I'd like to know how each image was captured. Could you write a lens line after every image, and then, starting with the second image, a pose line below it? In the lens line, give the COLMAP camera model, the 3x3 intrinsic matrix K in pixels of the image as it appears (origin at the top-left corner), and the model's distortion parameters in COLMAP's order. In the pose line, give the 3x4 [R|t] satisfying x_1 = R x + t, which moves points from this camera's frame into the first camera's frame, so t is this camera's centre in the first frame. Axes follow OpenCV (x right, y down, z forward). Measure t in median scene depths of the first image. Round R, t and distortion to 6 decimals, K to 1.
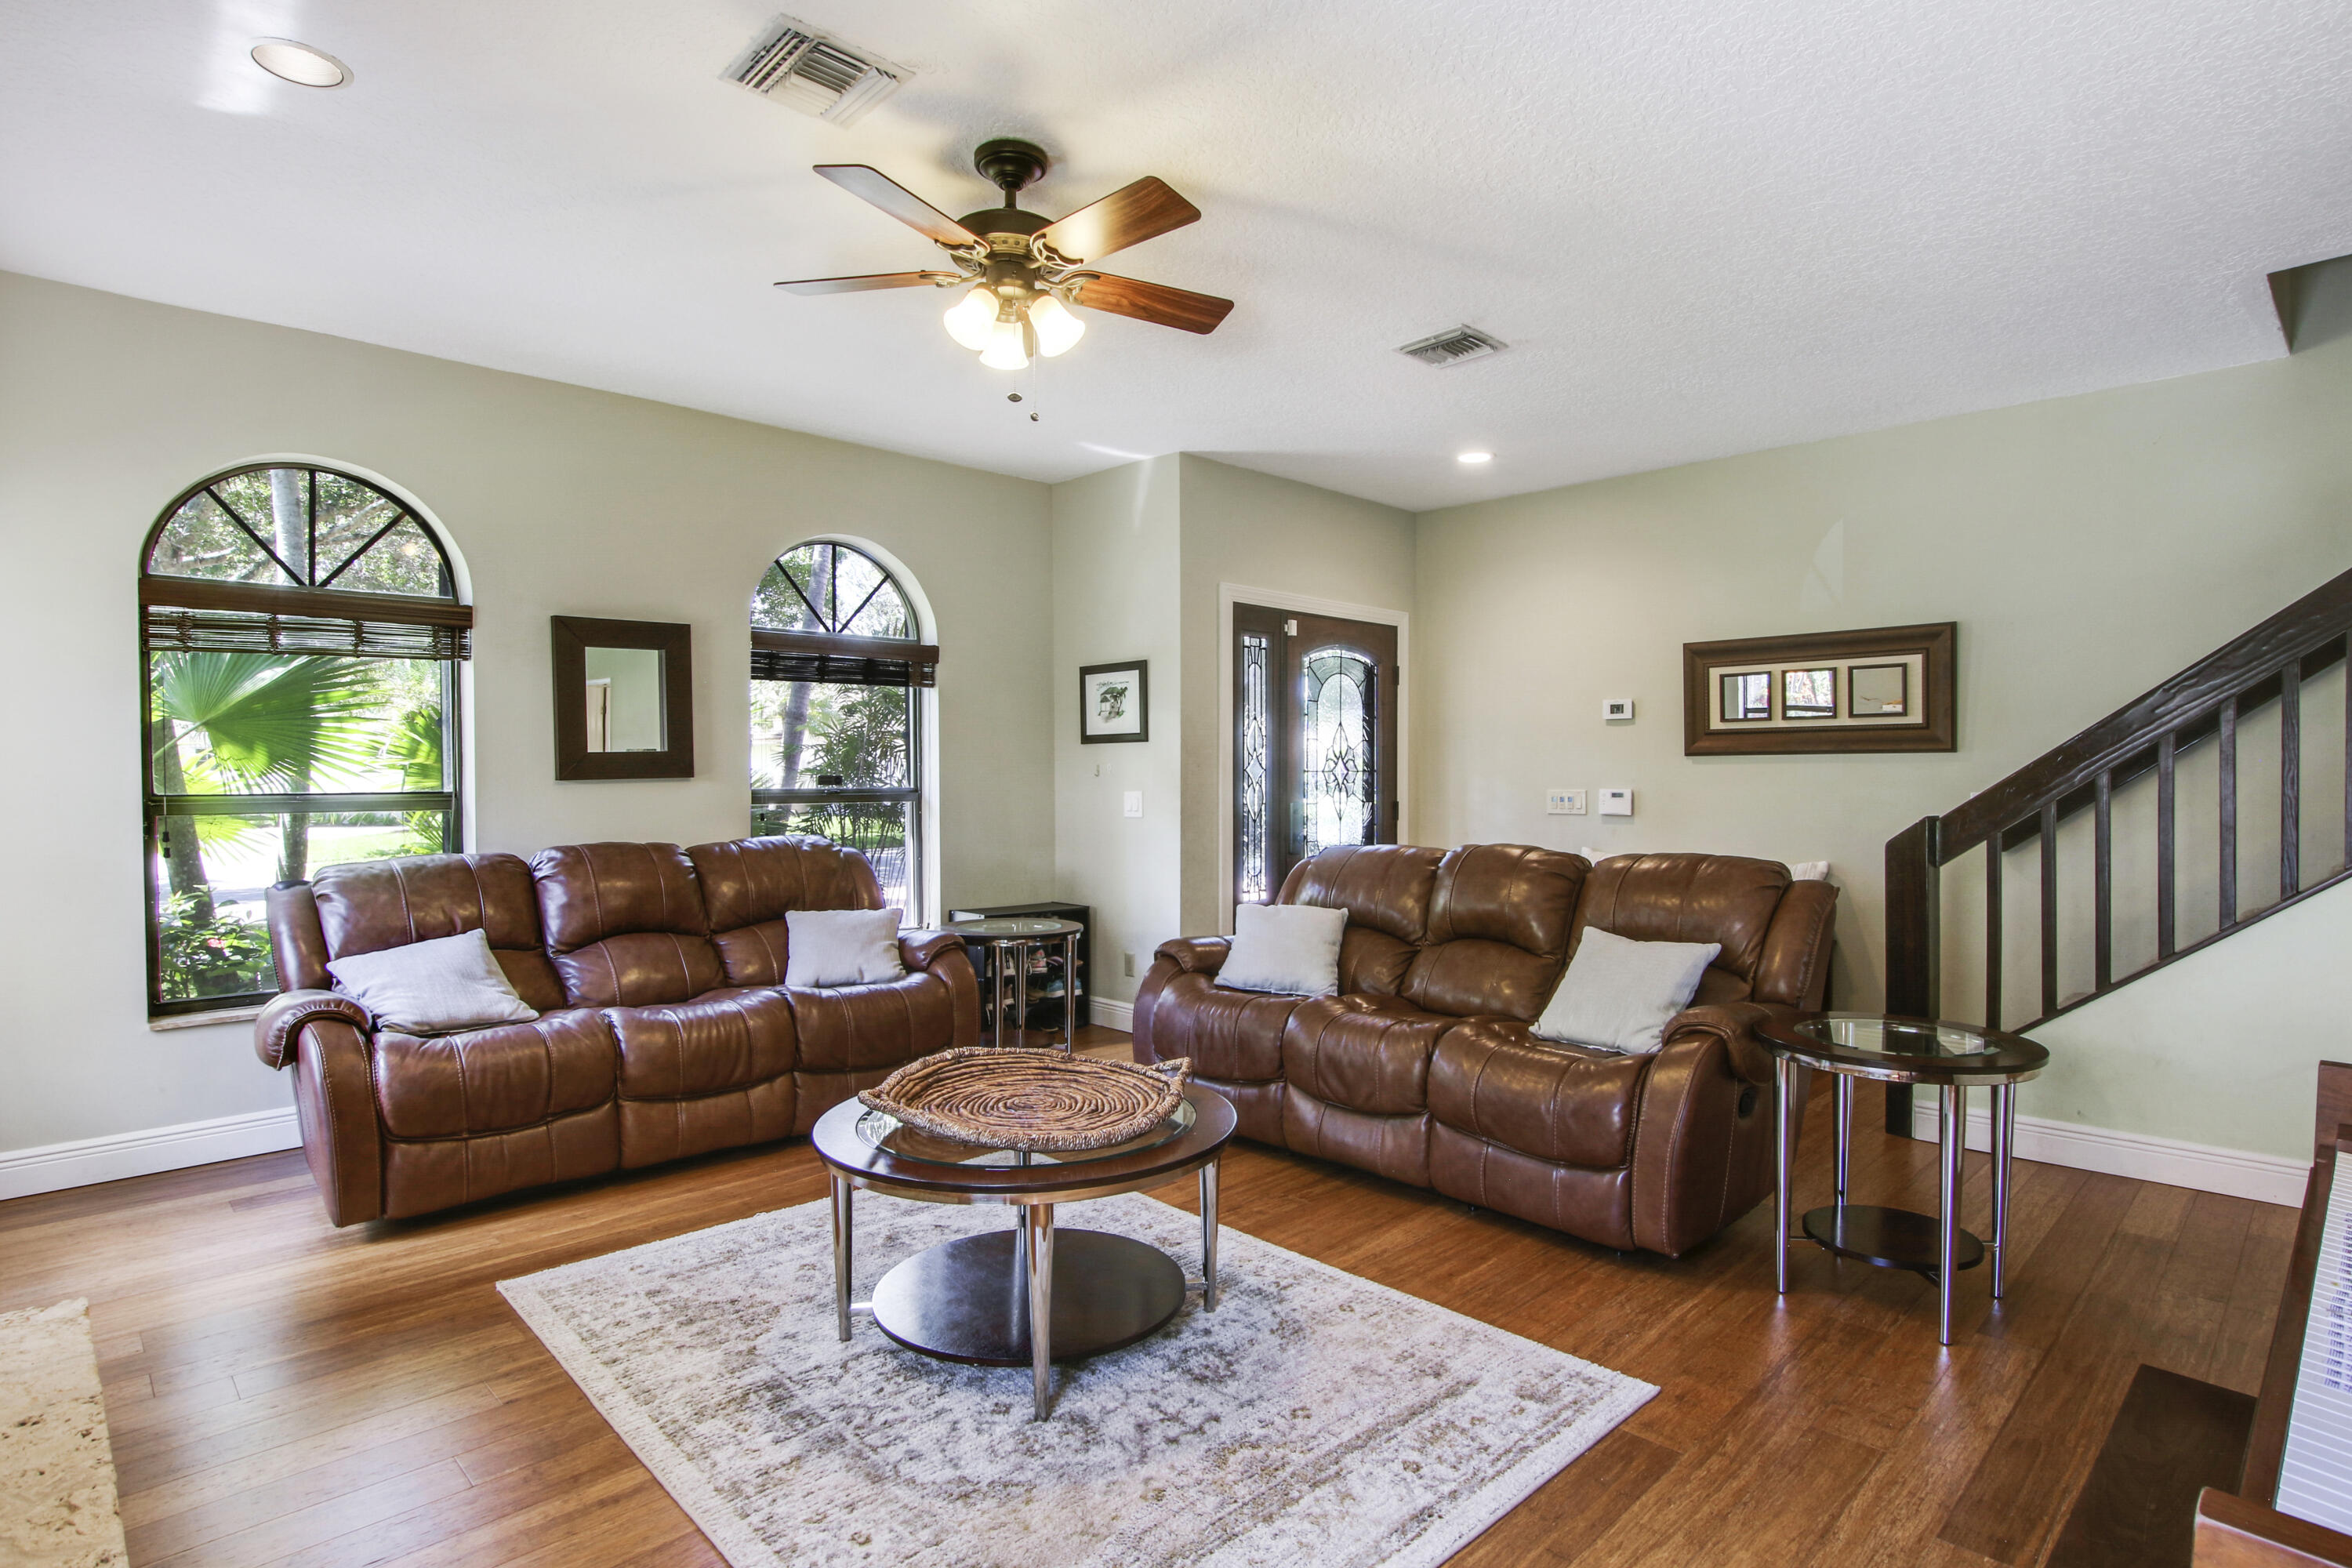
lens RADIAL K [[1185.8, 0, 1166.4], [0, 1185.8, 785.3], [0, 0, 1]] dist [-0.017111, -0.000006]
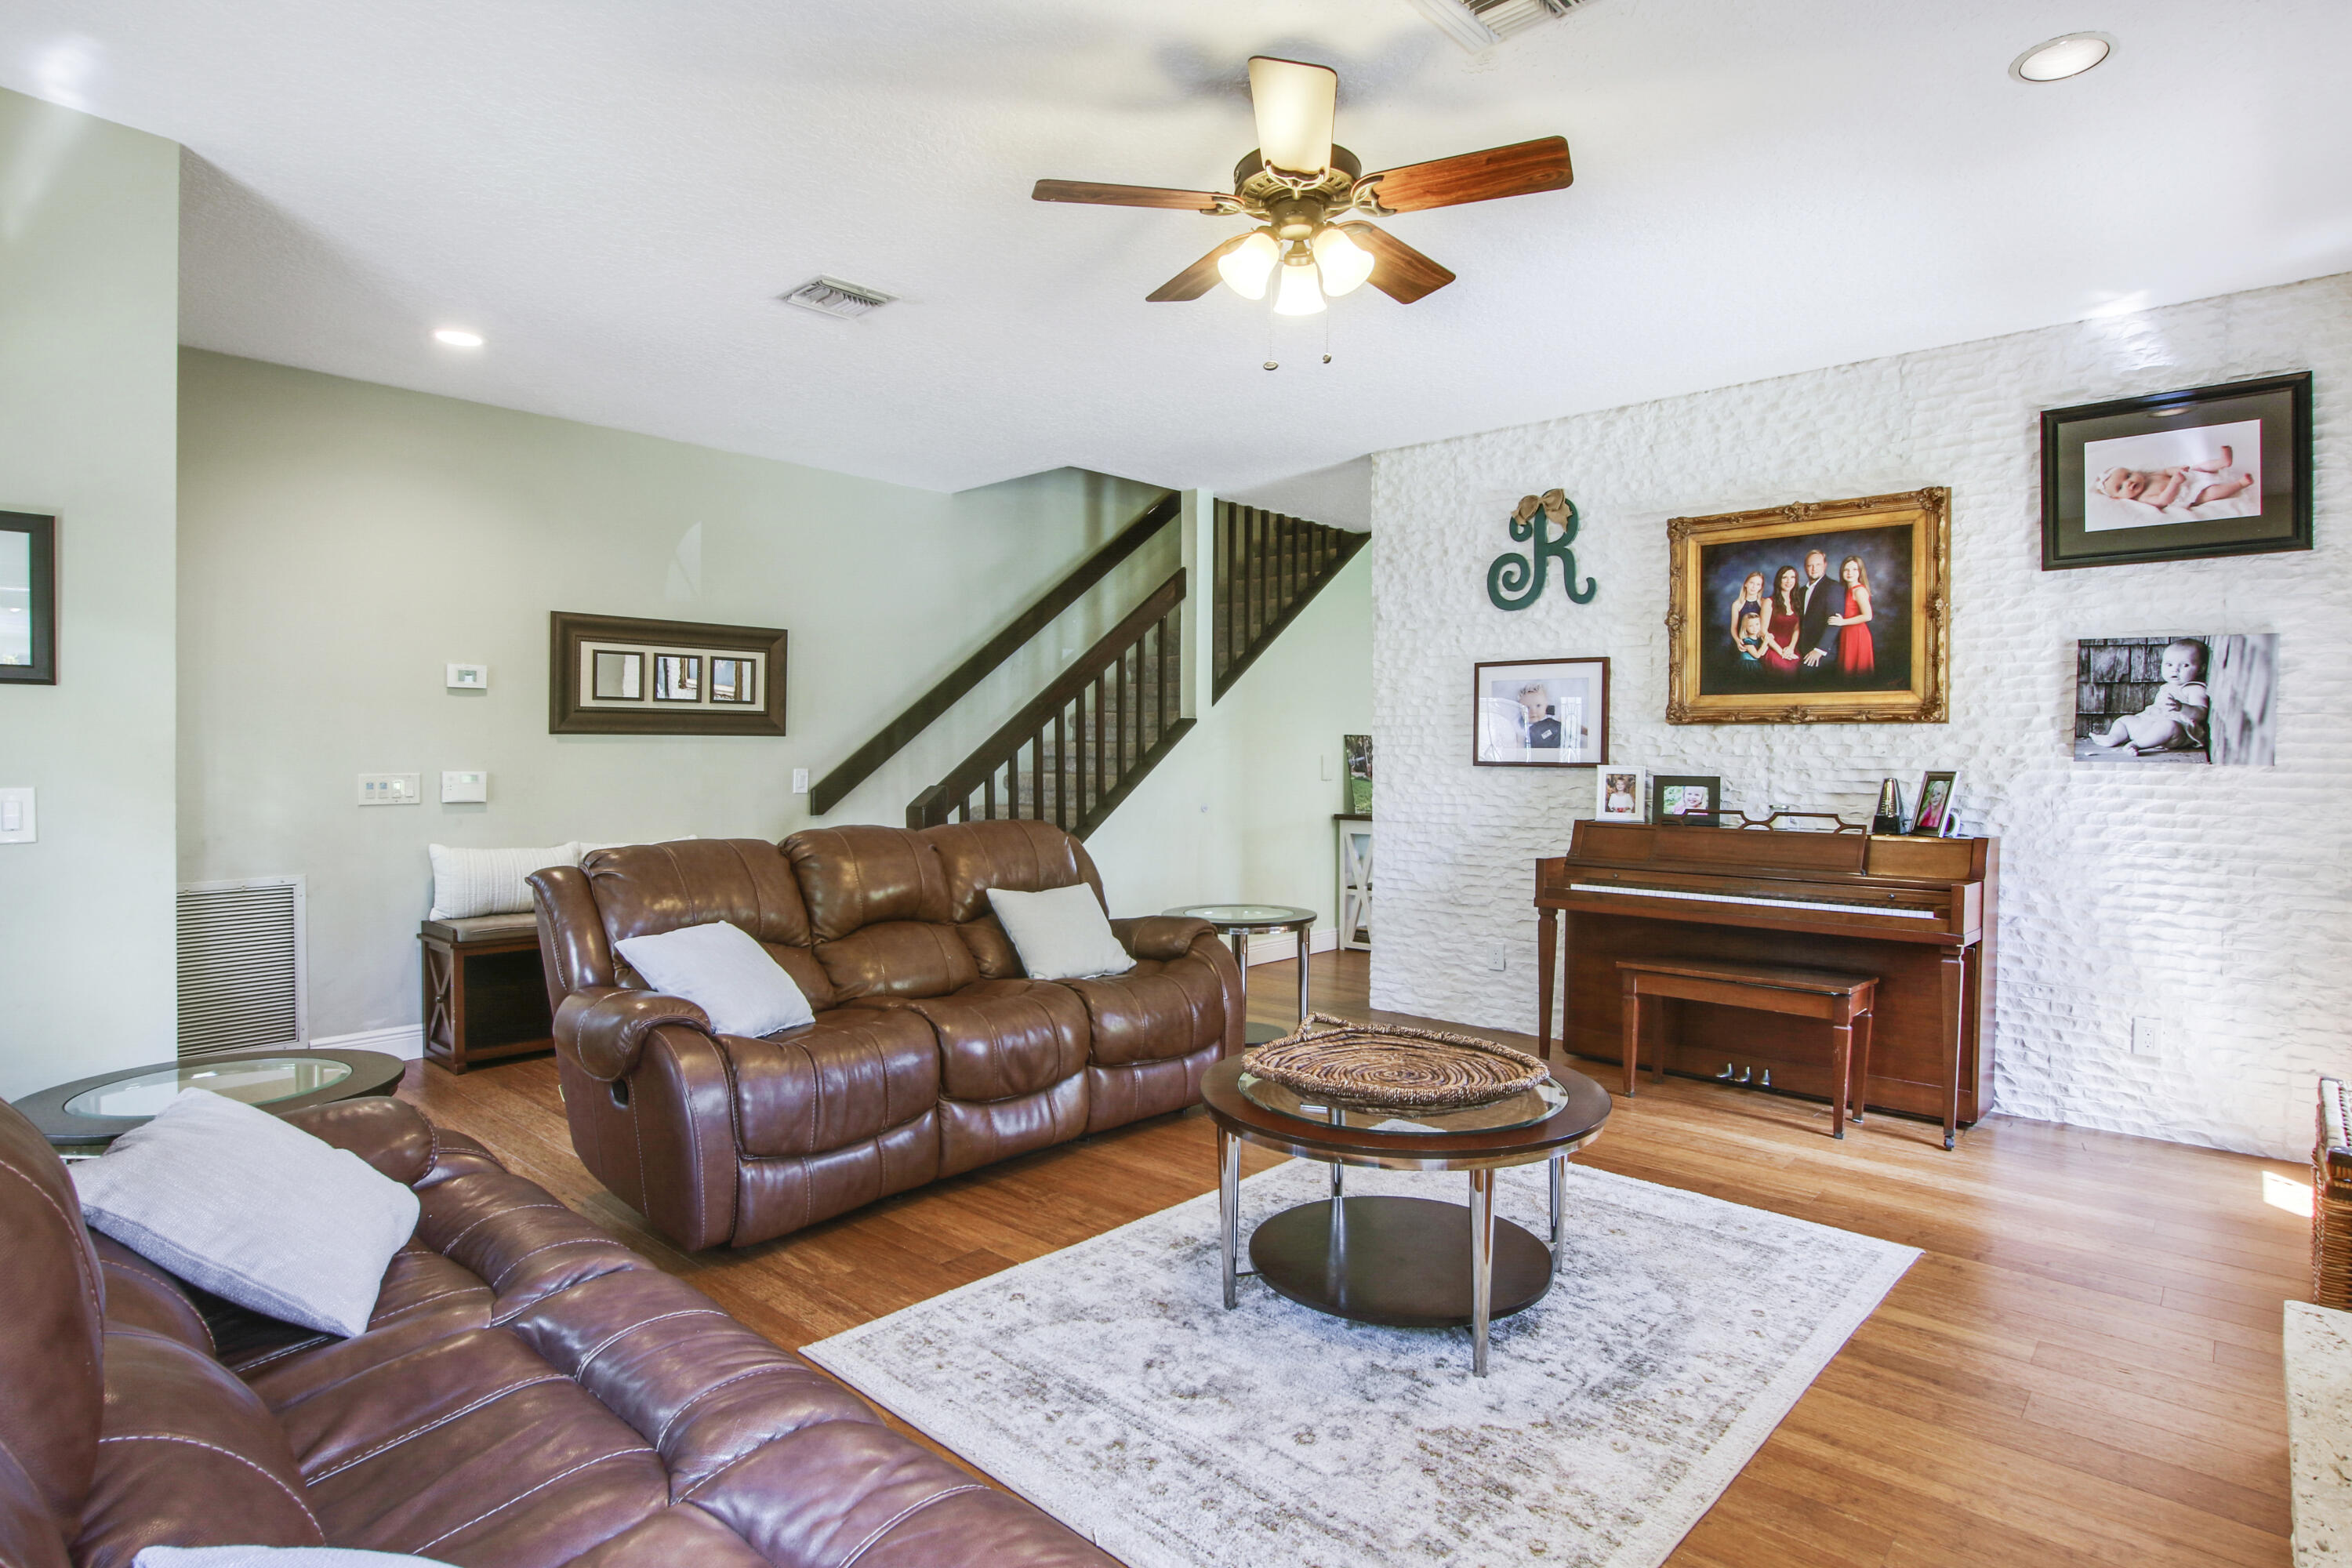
lens RADIAL K [[1239.3, 0, 1165.6], [0, 1239.3, 775.6], [0, 0, 1]] dist [-0.014360, -0.000734]
pose [[-0.061056, -0.016284, 0.998002, -0.803280], [0.007617, 0.999830, 0.016780, -0.007650], [-0.998105, 0.008626, -0.060921, 0.867382]]
